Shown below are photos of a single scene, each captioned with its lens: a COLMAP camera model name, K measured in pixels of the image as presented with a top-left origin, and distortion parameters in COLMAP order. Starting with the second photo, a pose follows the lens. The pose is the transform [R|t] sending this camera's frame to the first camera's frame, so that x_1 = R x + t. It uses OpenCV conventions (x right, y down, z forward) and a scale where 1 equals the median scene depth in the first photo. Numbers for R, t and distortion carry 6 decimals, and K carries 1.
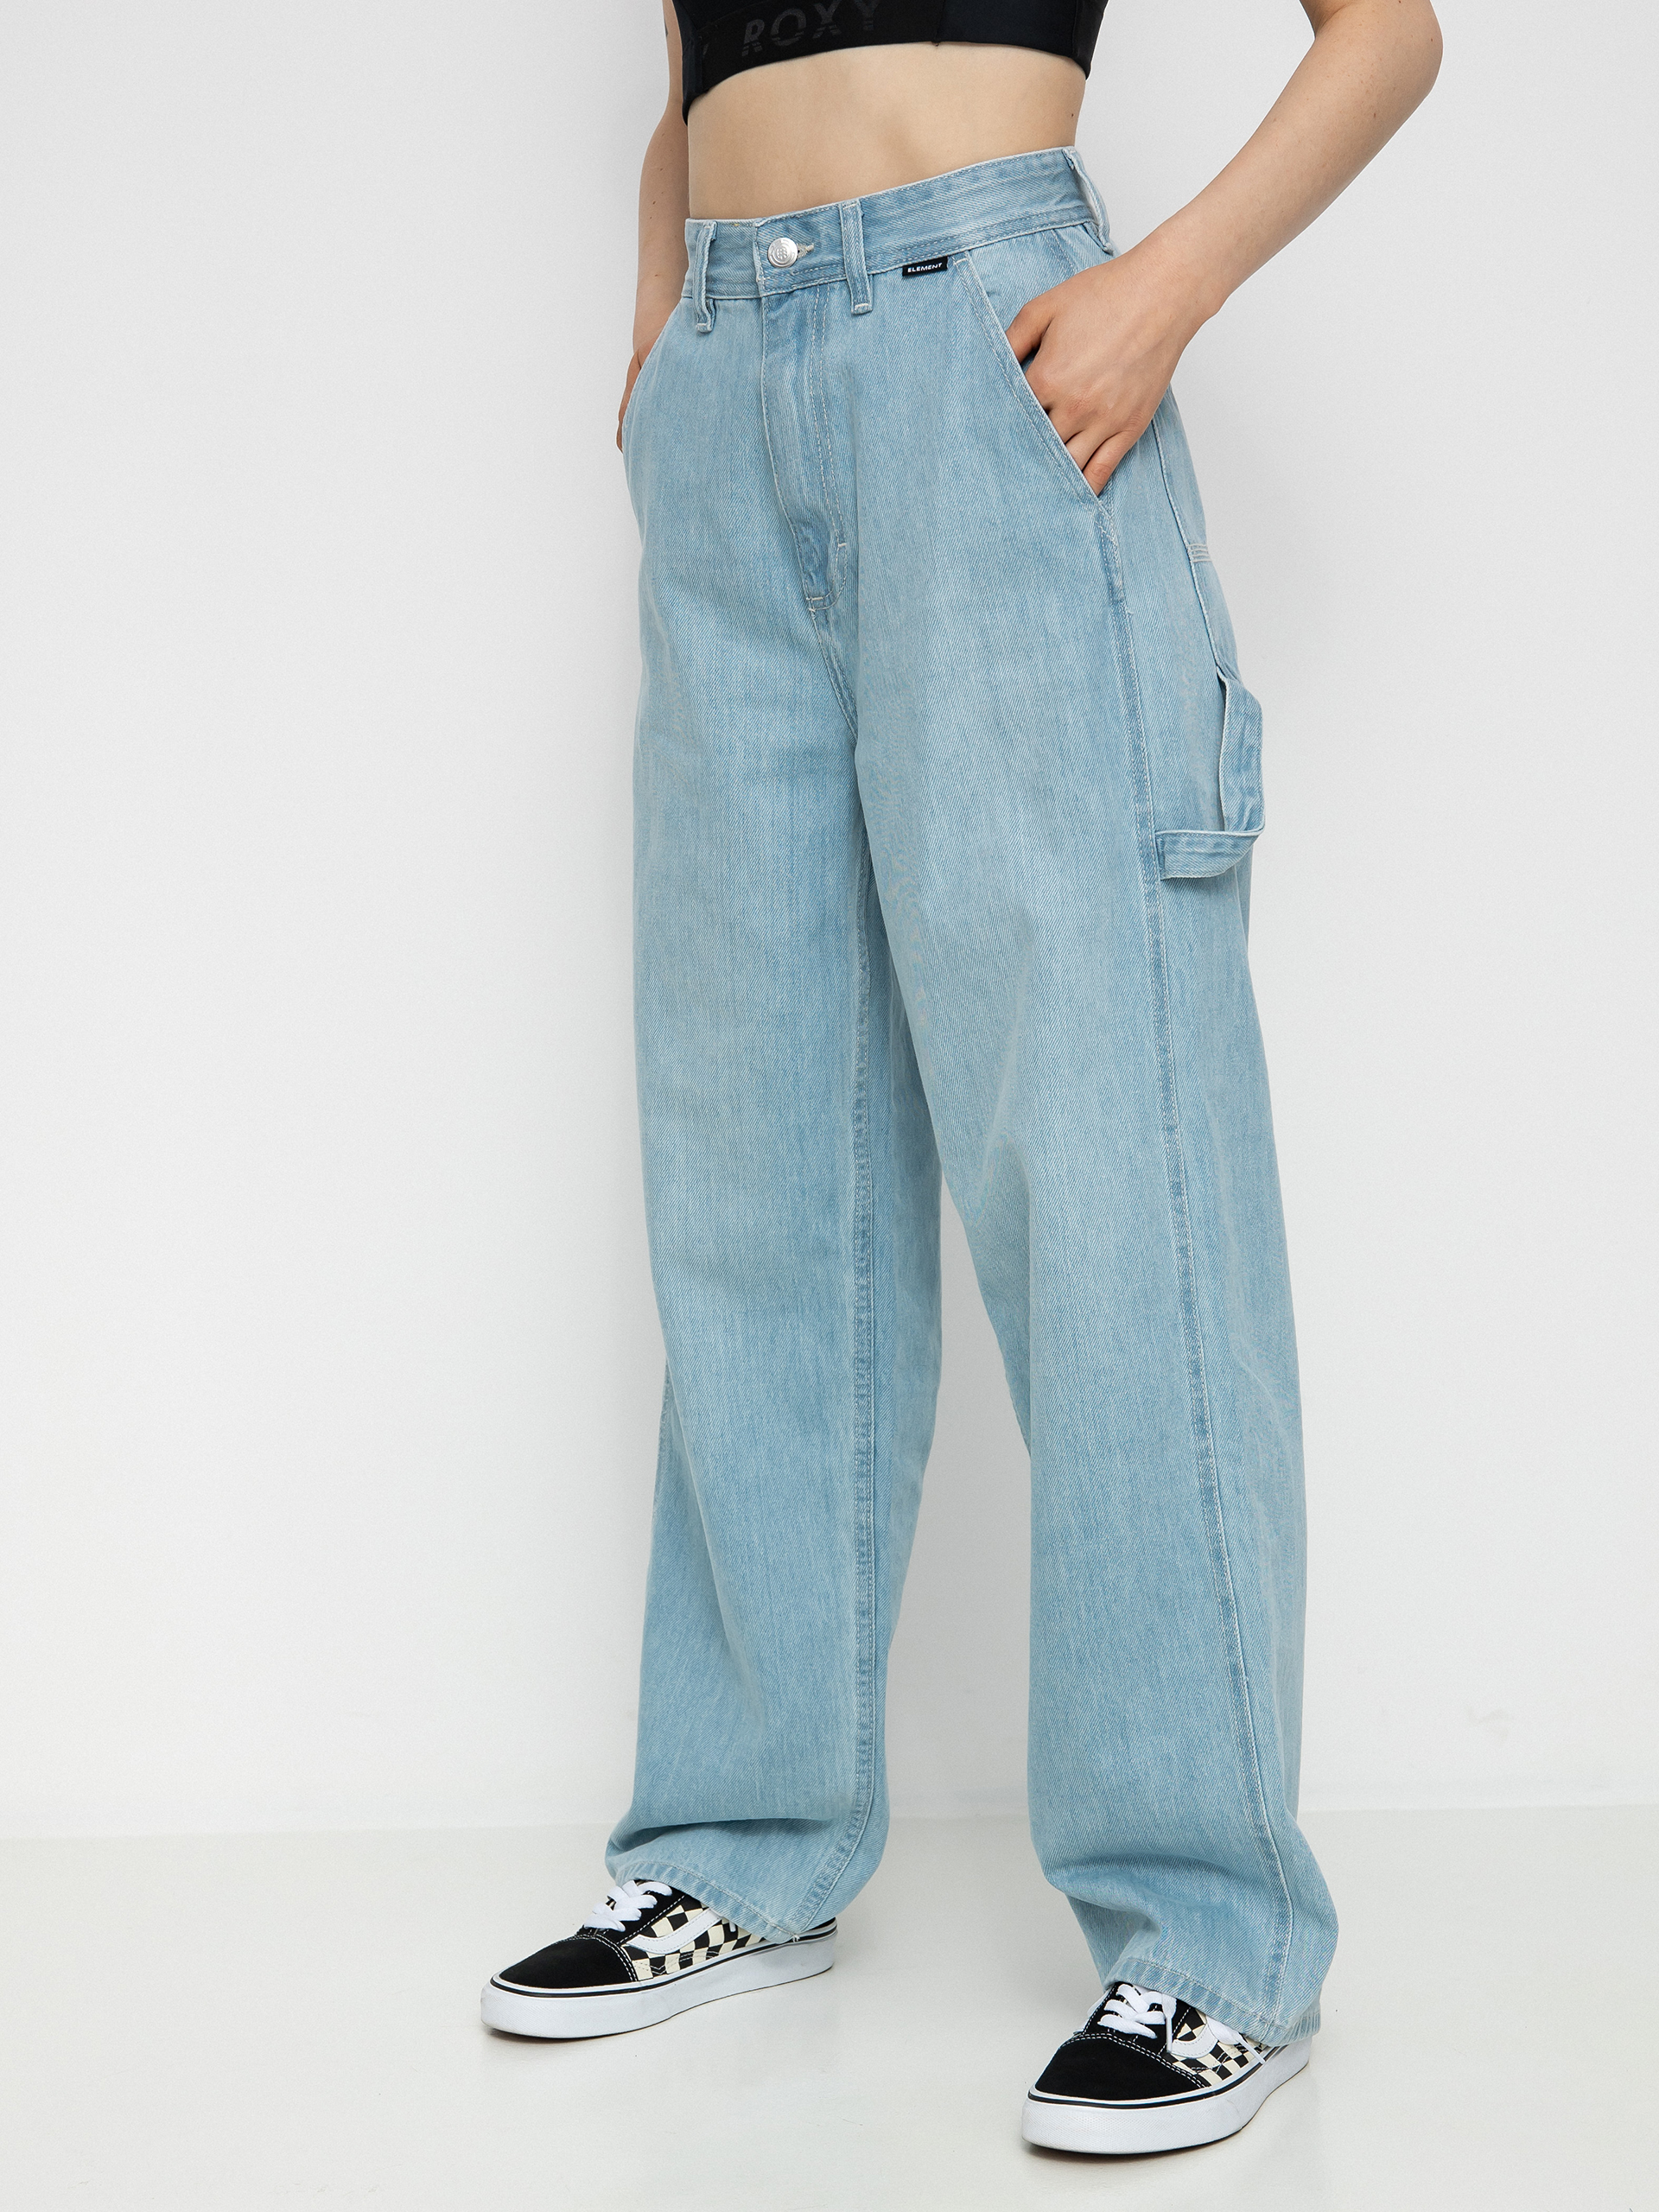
lens RADIAL K [[3661.4, 0, 829.5], [0, 3661.4, 1106.0], [0, 0, 1]] dist [-0.002219, 3.151466]
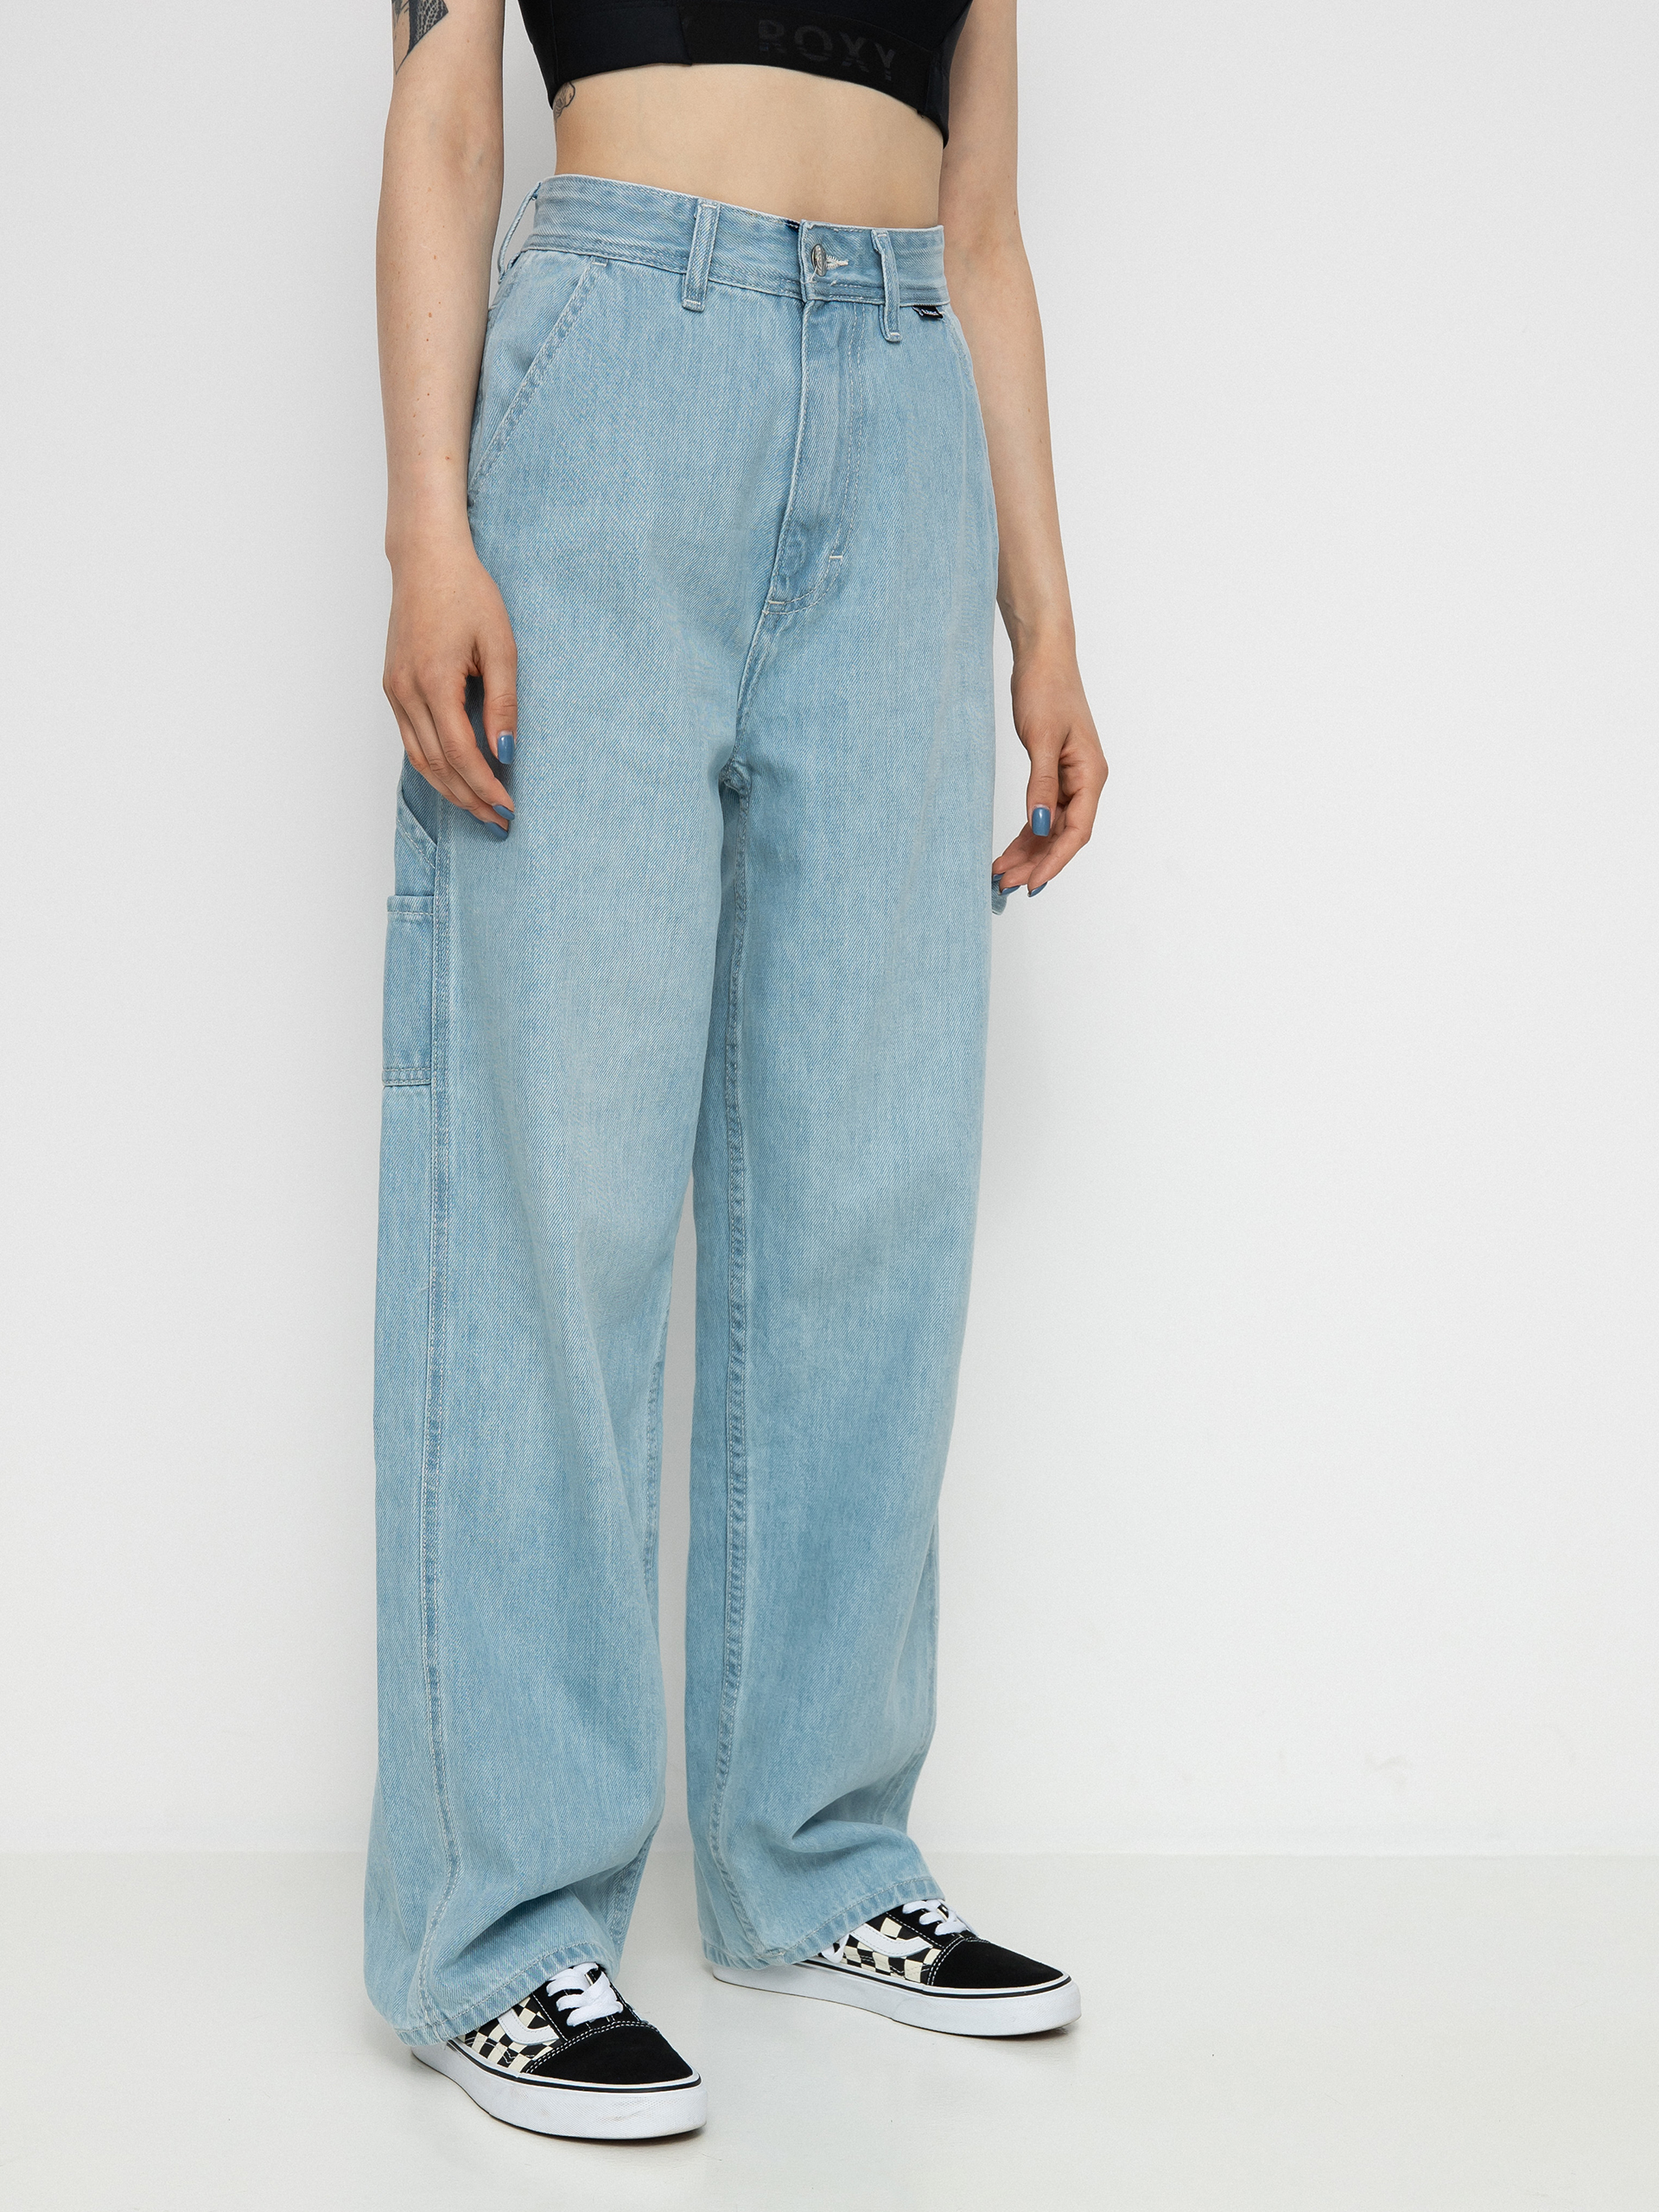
lens RADIAL K [[3661.4, 0, 829.5], [0, 3661.4, 1106.0], [0, 0, 1]] dist [-0.002219, 3.151466]
pose [[0.368700, -0.000844, 0.929548, -0.962508], [0.027527, 0.999571, -0.010010, 0.011331], [-0.929141, 0.029279, 0.368565, 0.634808]]
